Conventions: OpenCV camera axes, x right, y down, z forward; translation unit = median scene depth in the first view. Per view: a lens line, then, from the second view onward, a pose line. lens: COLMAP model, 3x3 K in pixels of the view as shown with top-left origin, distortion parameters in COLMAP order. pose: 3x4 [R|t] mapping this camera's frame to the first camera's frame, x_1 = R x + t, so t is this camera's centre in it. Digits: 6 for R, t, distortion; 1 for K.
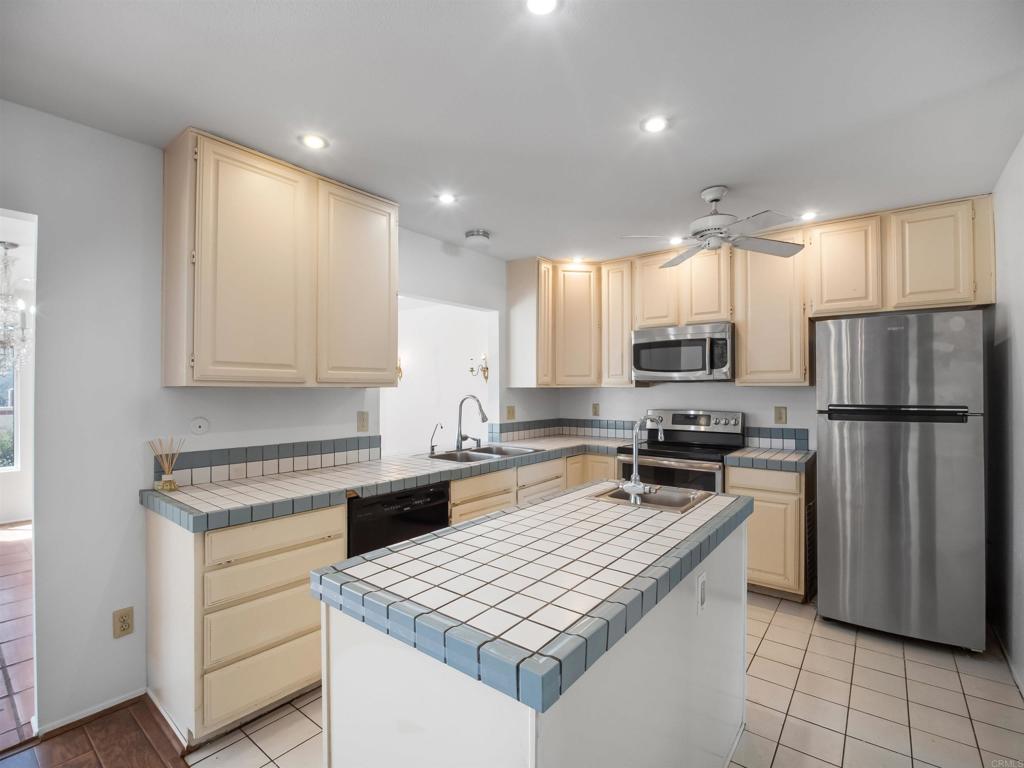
lens RADIAL K [[477.9, 0, 512.0], [0, 477.9, 384.0], [0, 0, 1]] dist [-0.001145, -0.018937]
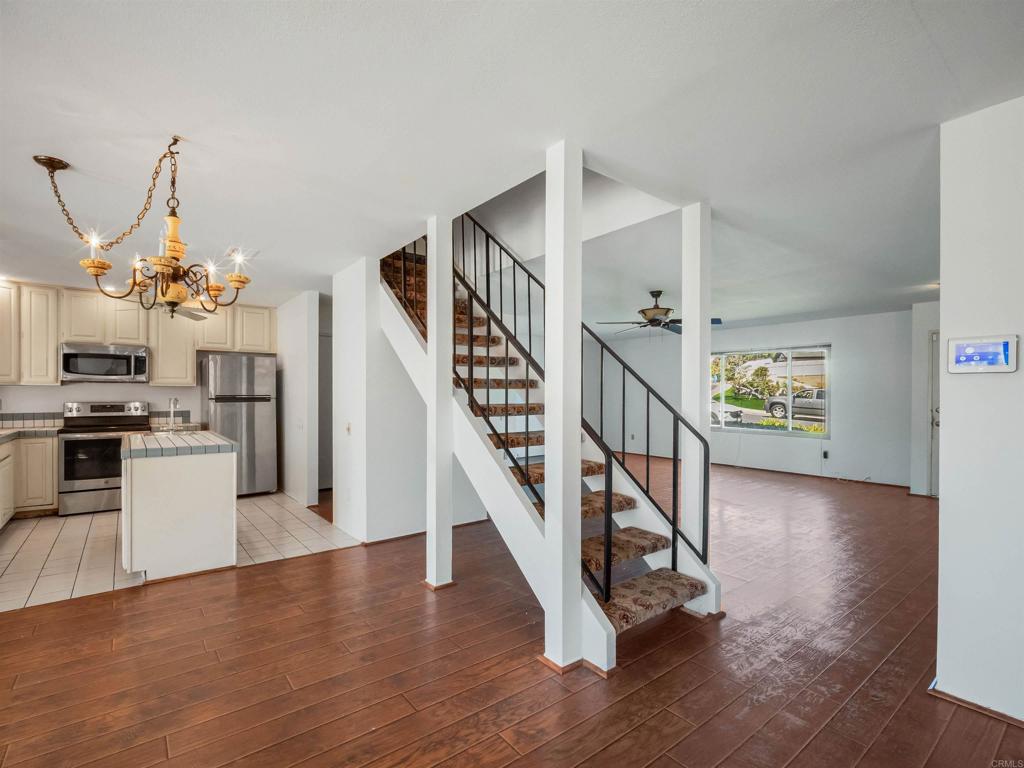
lens RADIAL K [[488.8, 0, 517.3], [0, 488.8, 394.1], [0, 0, 1]] dist [0.012609, -0.000436]
pose [[0.229212, 0.000459, 0.973376, -0.930322], [-0.012115, 0.999924, 0.002381, 0.013867], [-0.973301, -0.012338, 0.229200, -0.647333]]
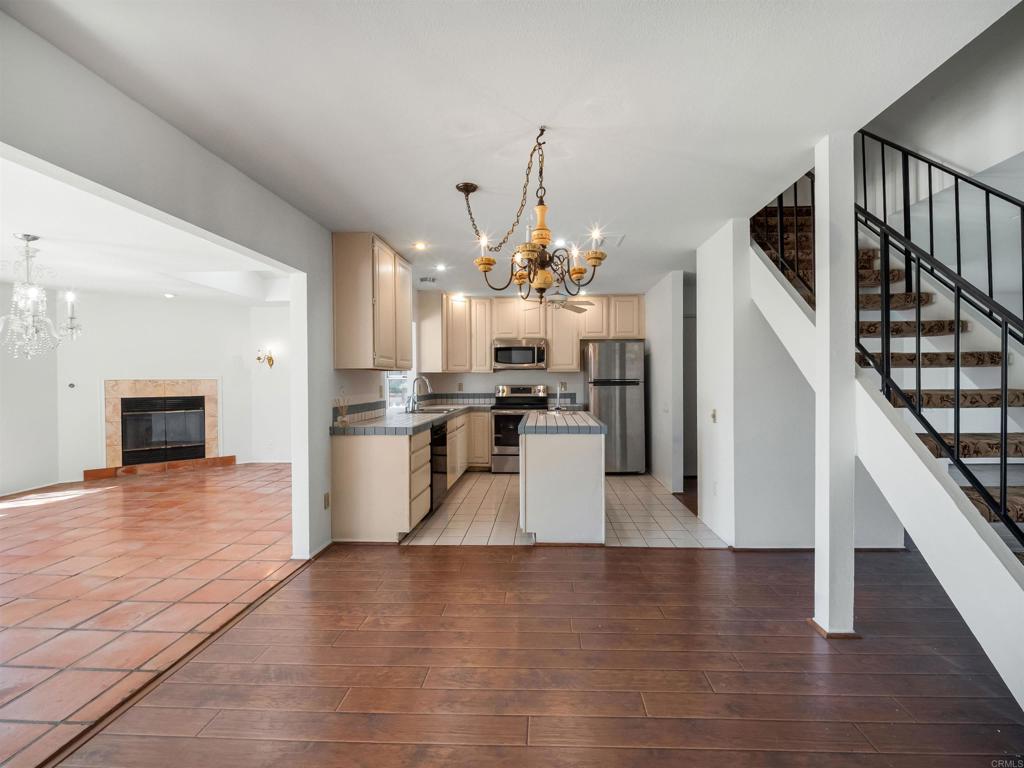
lens RADIAL K [[478.3, 0, 533.7], [0, 478.3, 383.0], [0, 0, 1]] dist [-0.026810, -0.000250]
pose [[0.801603, -0.008750, 0.597792, -0.779302], [-0.001647, 0.999857, 0.016844, 0.018096], [-0.597854, -0.014486, 0.801474, -0.559225]]
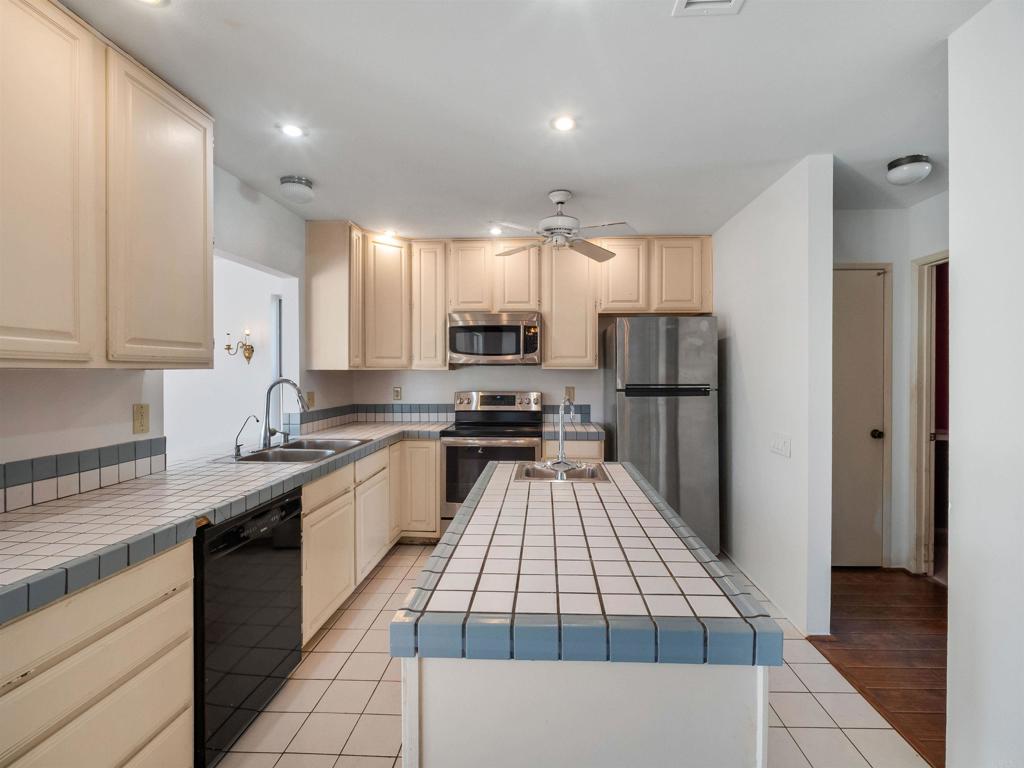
lens RADIAL K [[481.1, 0, 527.1], [0, 481.1, 374.4], [0, 0, 1]] dist [-0.002685, -0.000708]
pose [[0.811467, -0.002426, 0.584393, -0.235468], [-0.006804, 0.999884, 0.013598, 0.001171], [-0.584358, -0.015011, 0.811357, 0.100474]]
